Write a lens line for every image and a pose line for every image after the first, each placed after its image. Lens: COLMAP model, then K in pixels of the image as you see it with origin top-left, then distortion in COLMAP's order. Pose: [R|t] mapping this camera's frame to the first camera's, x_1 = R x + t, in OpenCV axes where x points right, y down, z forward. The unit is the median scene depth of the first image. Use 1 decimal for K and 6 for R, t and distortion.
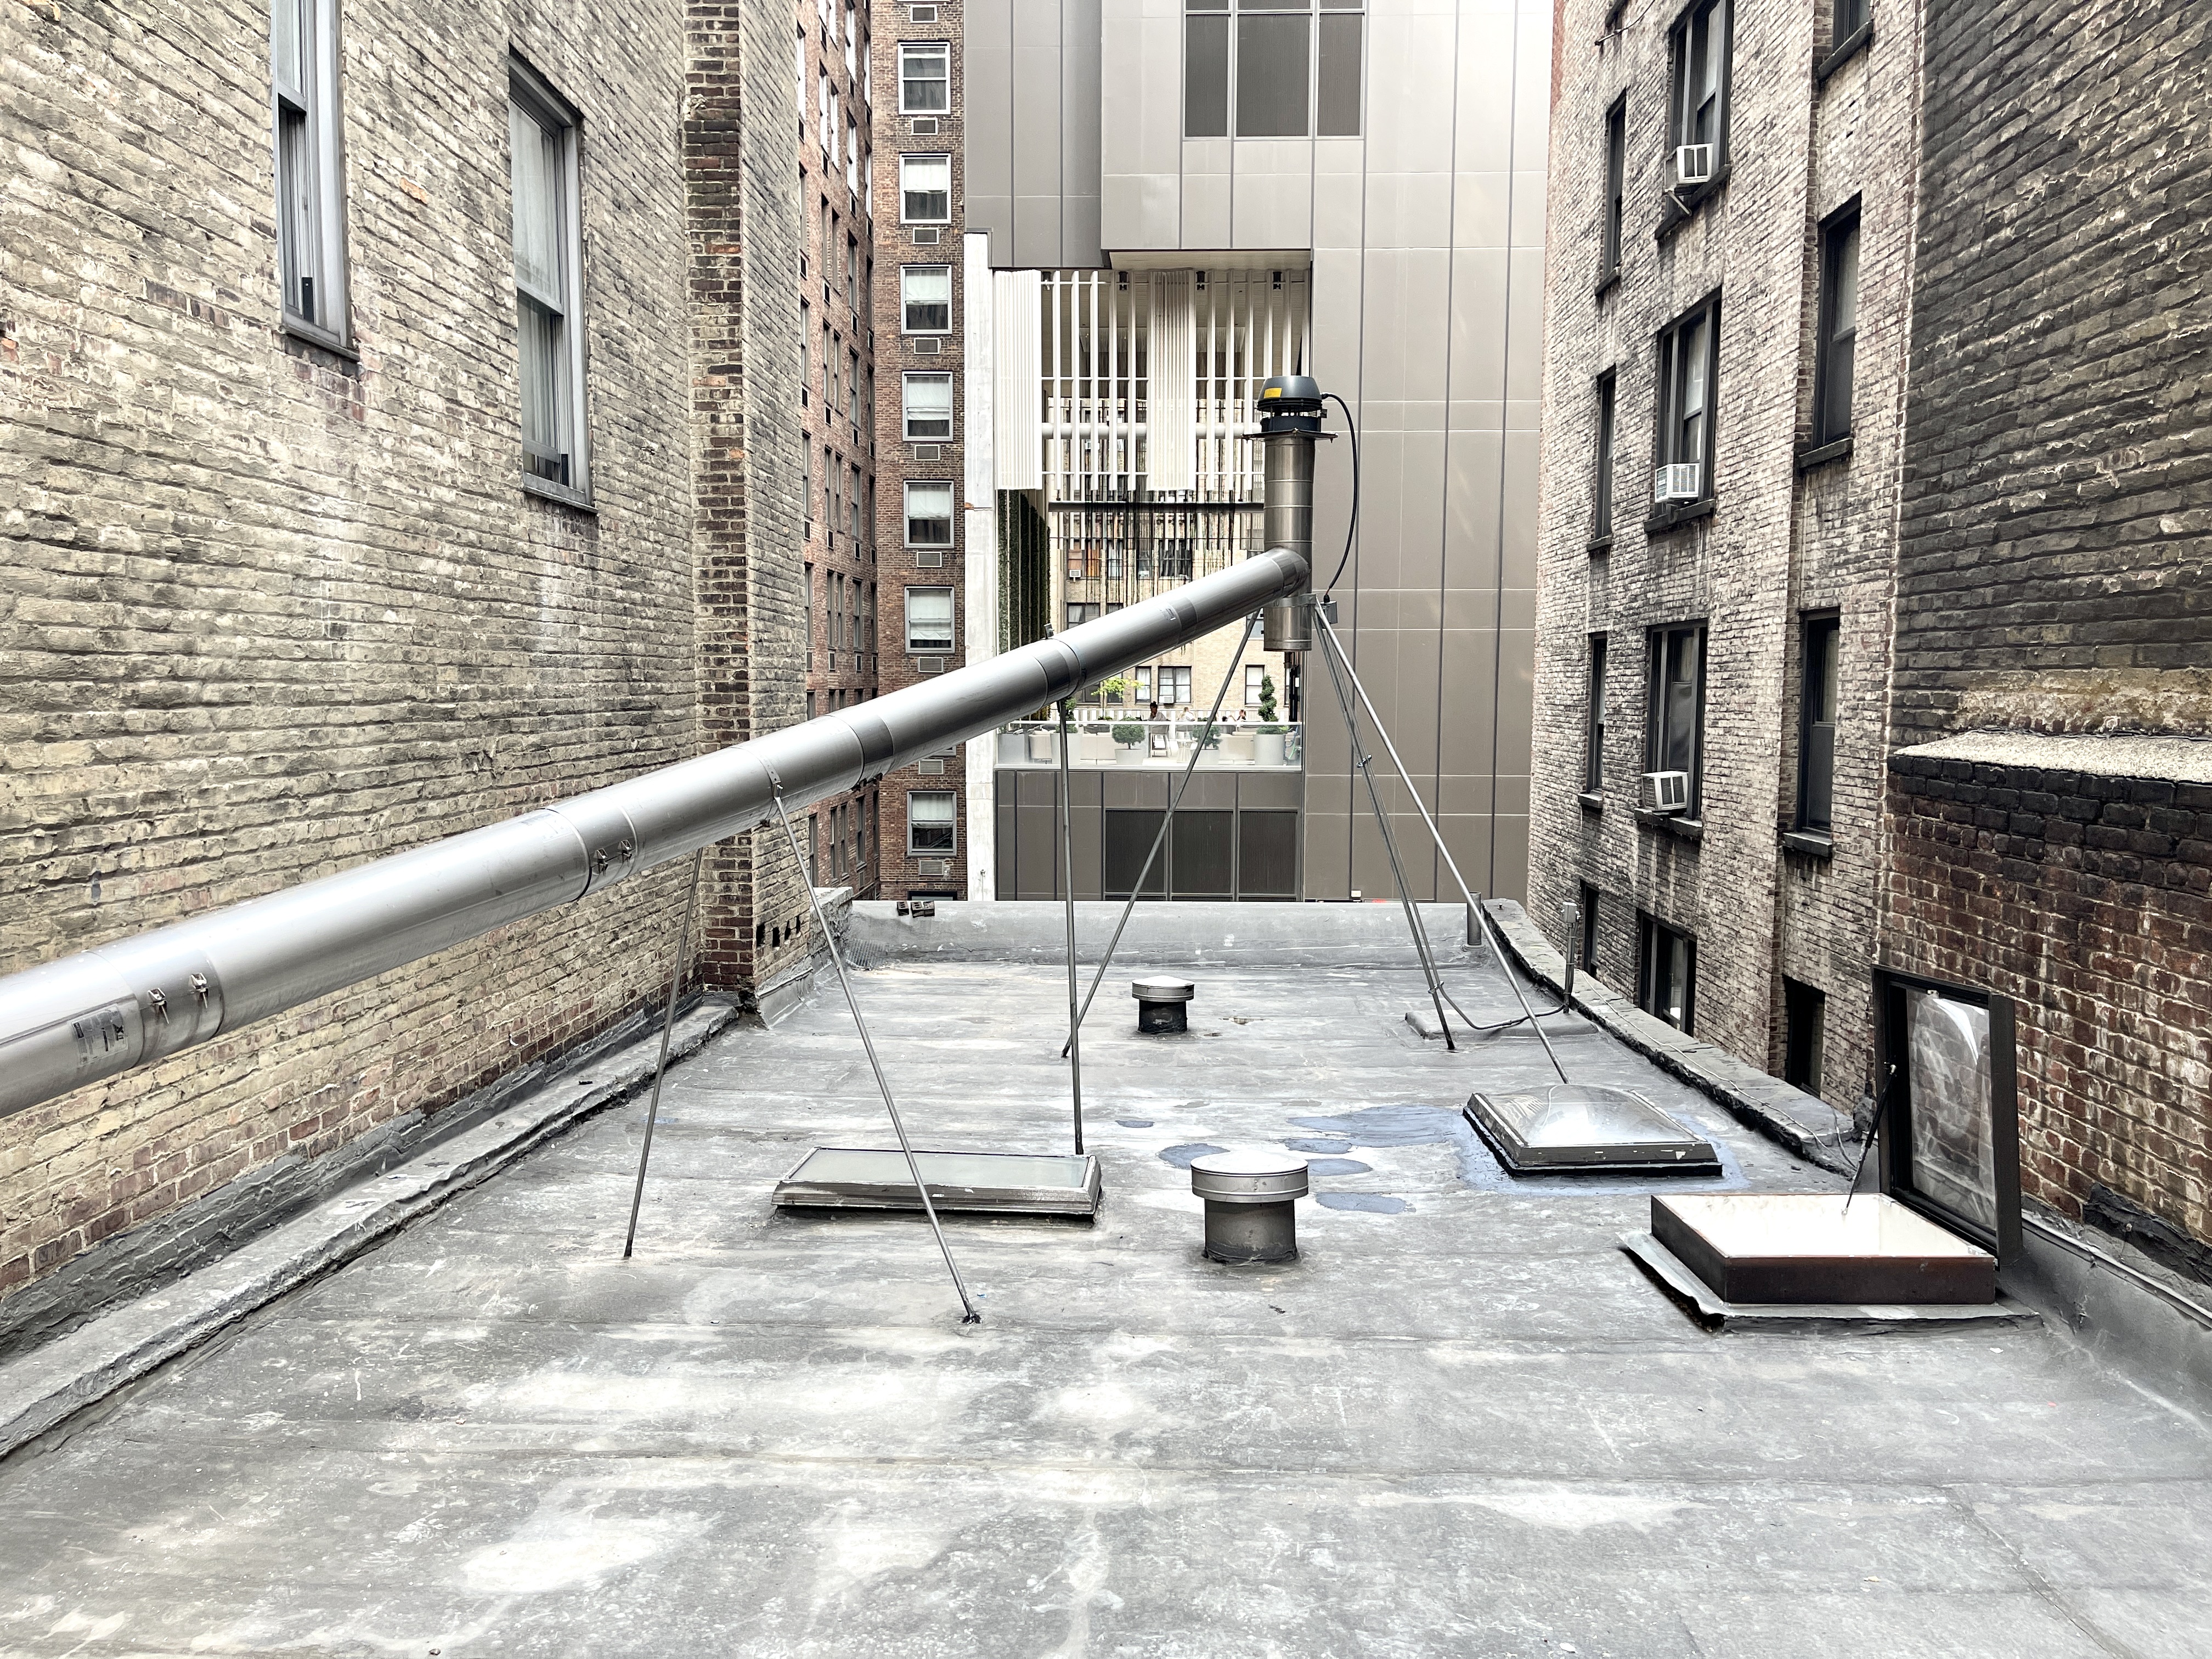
lens RADIAL K [[1686.5, 0, 1106.0], [0, 1686.5, 829.5], [0, 0, 1]] dist [-0.005747, -0.000915]
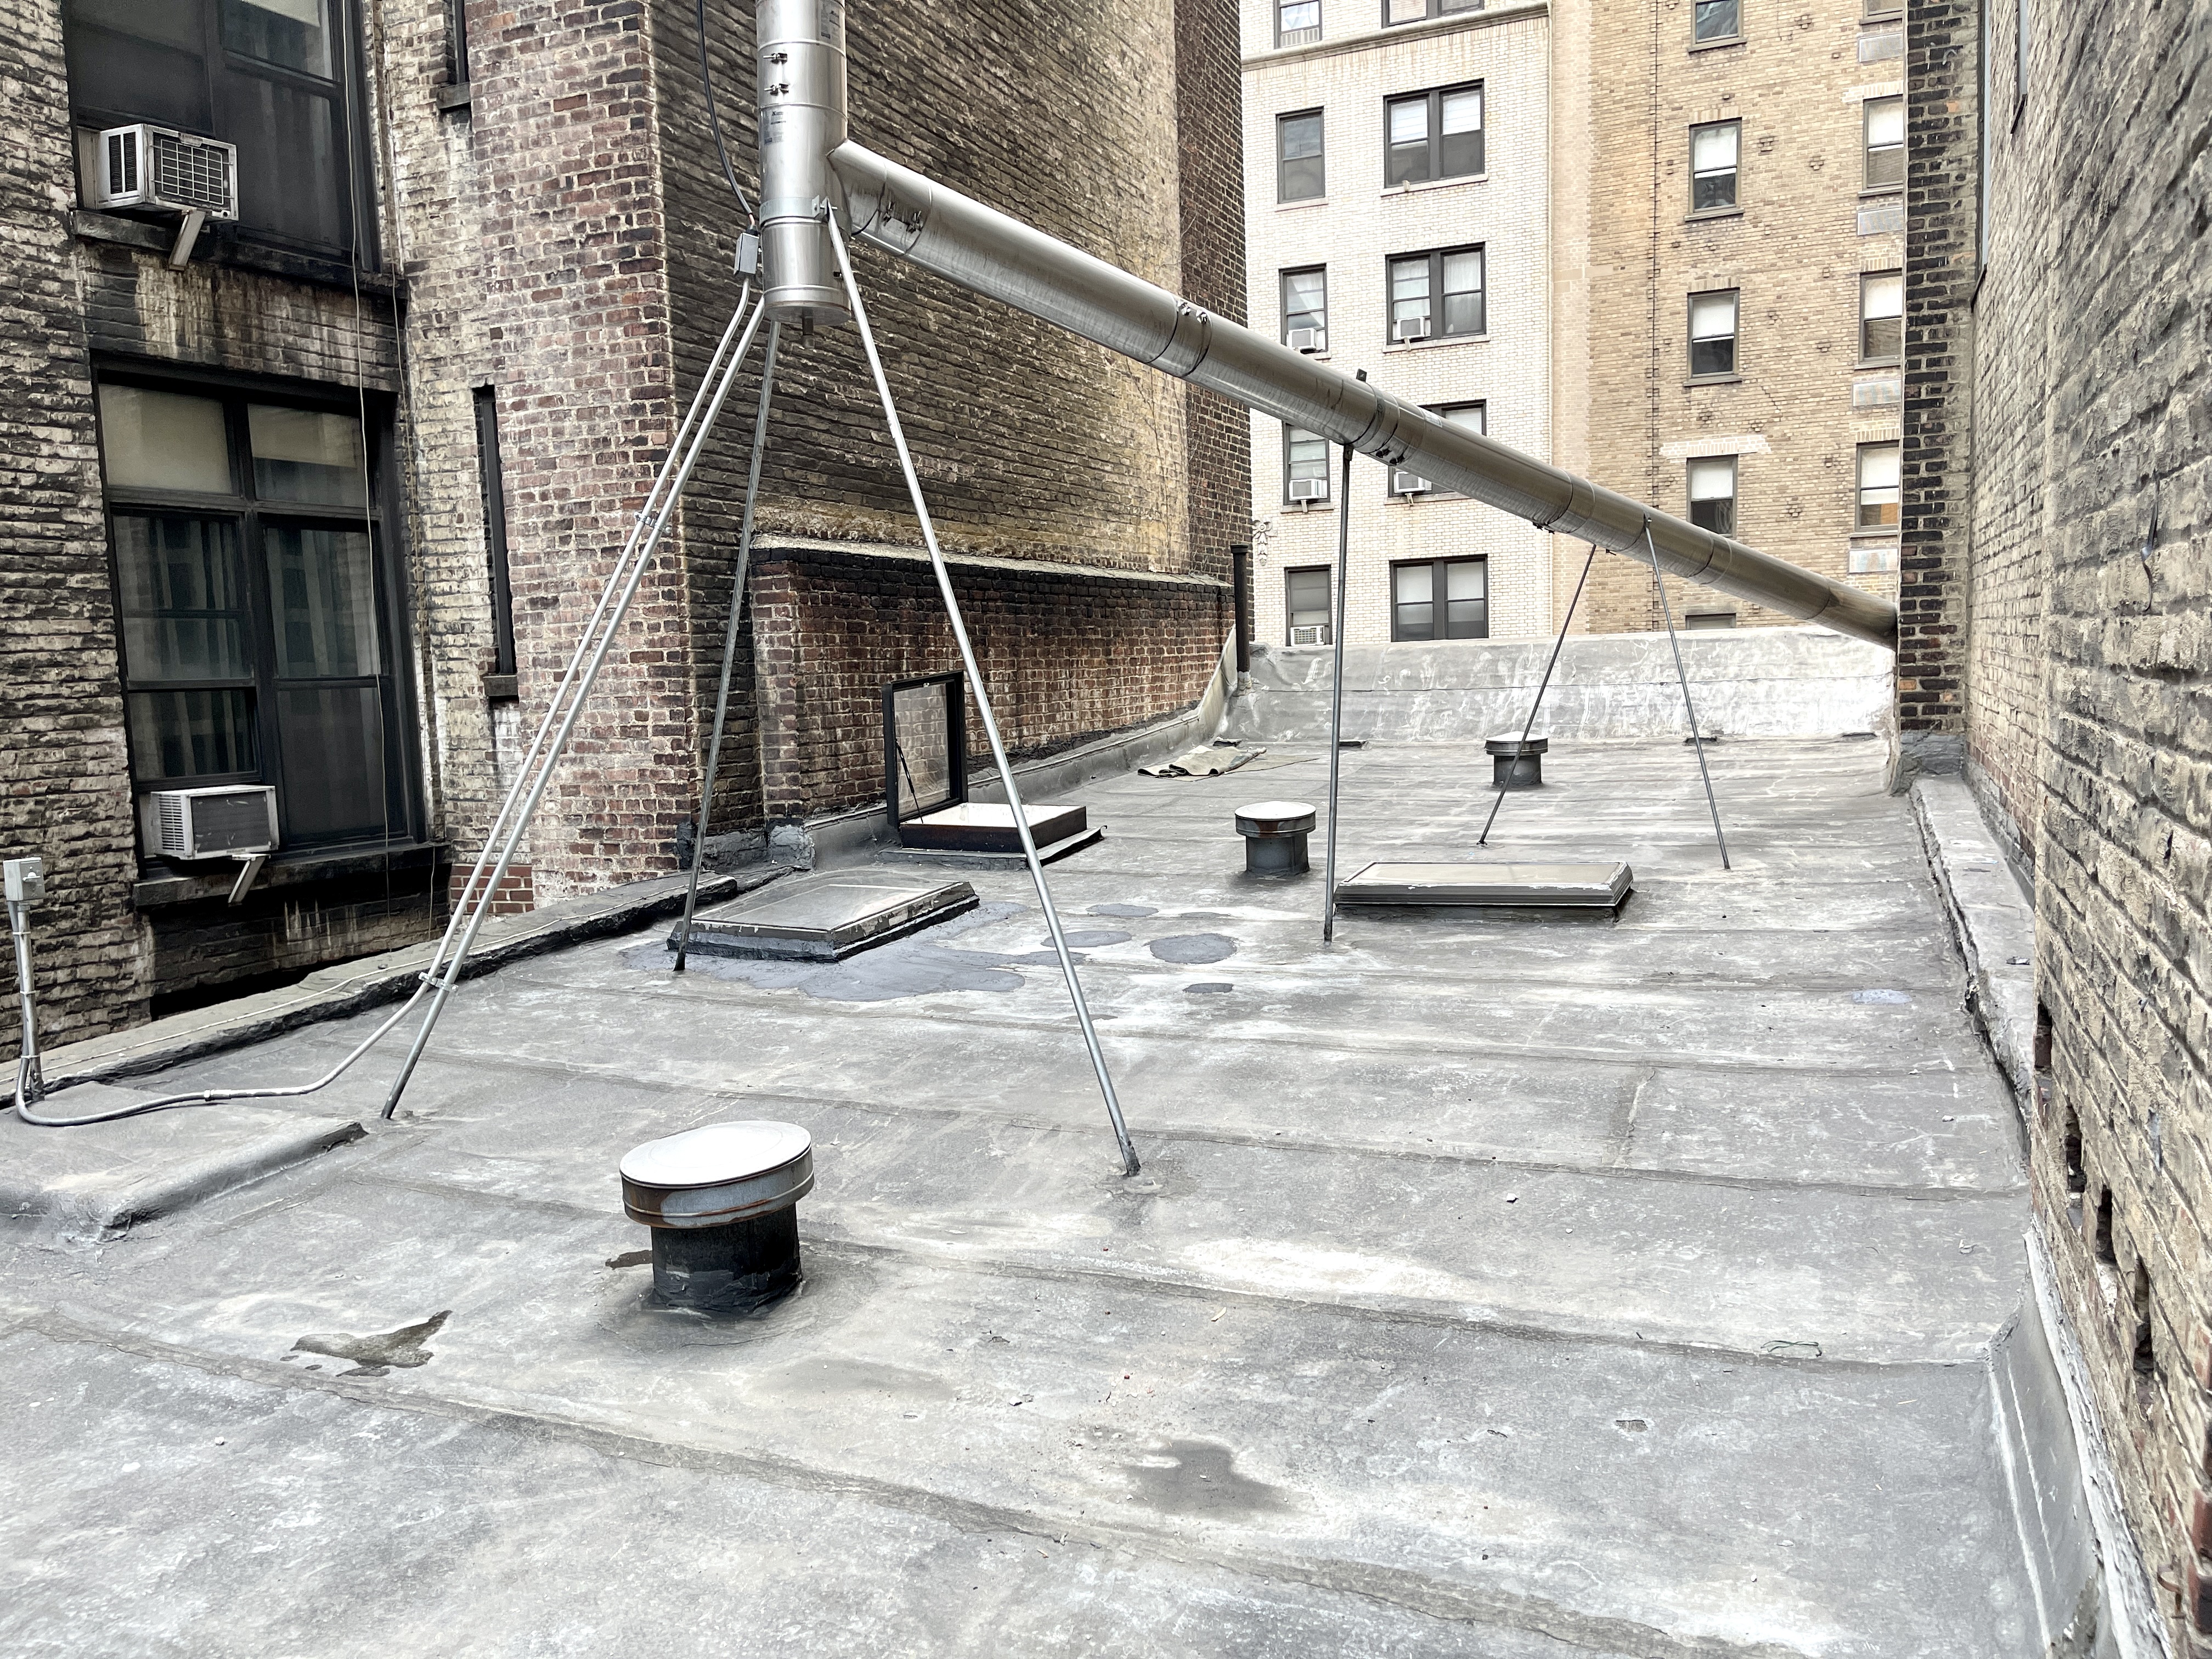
lens RADIAL K [[1686.5, 0, 1106.0], [0, 1686.5, 829.5], [0, 0, 1]] dist [-0.005747, -0.000915]
pose [[-0.924841, -0.015115, 0.380053, -0.337379], [0.055667, 0.983072, 0.174560, -0.049030], [-0.376258, 0.182597, -0.908344, 2.434150]]
